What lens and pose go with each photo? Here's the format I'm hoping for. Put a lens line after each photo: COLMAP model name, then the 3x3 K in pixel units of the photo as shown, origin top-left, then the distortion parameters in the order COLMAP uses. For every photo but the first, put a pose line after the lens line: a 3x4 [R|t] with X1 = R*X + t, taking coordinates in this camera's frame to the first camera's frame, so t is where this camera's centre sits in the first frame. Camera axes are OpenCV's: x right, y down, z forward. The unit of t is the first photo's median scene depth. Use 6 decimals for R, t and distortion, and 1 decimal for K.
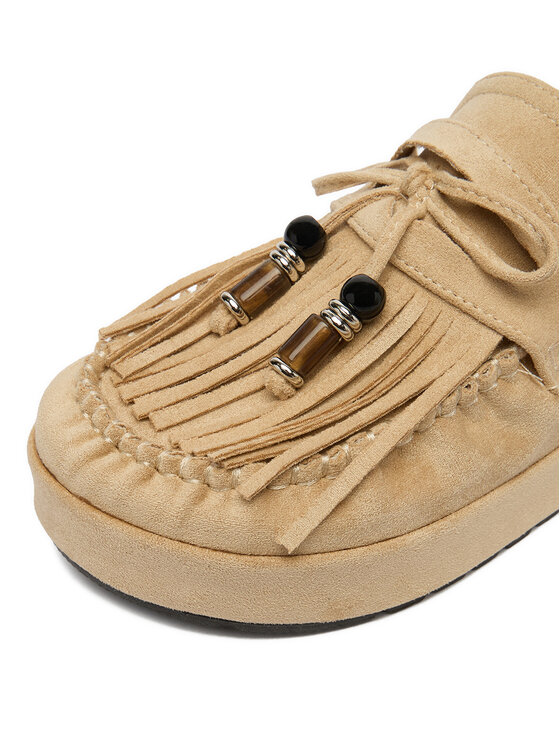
lens RADIAL K [[738.4, 0, 280.0], [0, 738.4, 373.0], [0, 0, 1]] dist [0.230435, 0.001414]
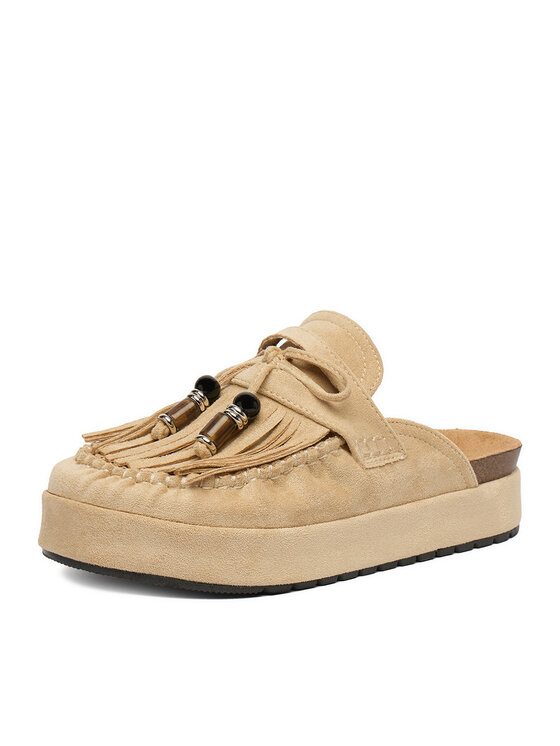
lens RADIAL K [[1857.5, 0, 280.0], [0, 1857.5, 373.0], [0, 0, 1]] dist [0.034158, 0.094143]
pose [[0.988317, 0.007778, 0.152217, -0.452270], [0.062178, 0.891237, -0.449256, 1.707545], [-0.139156, 0.453471, 0.880340, -2.724266]]
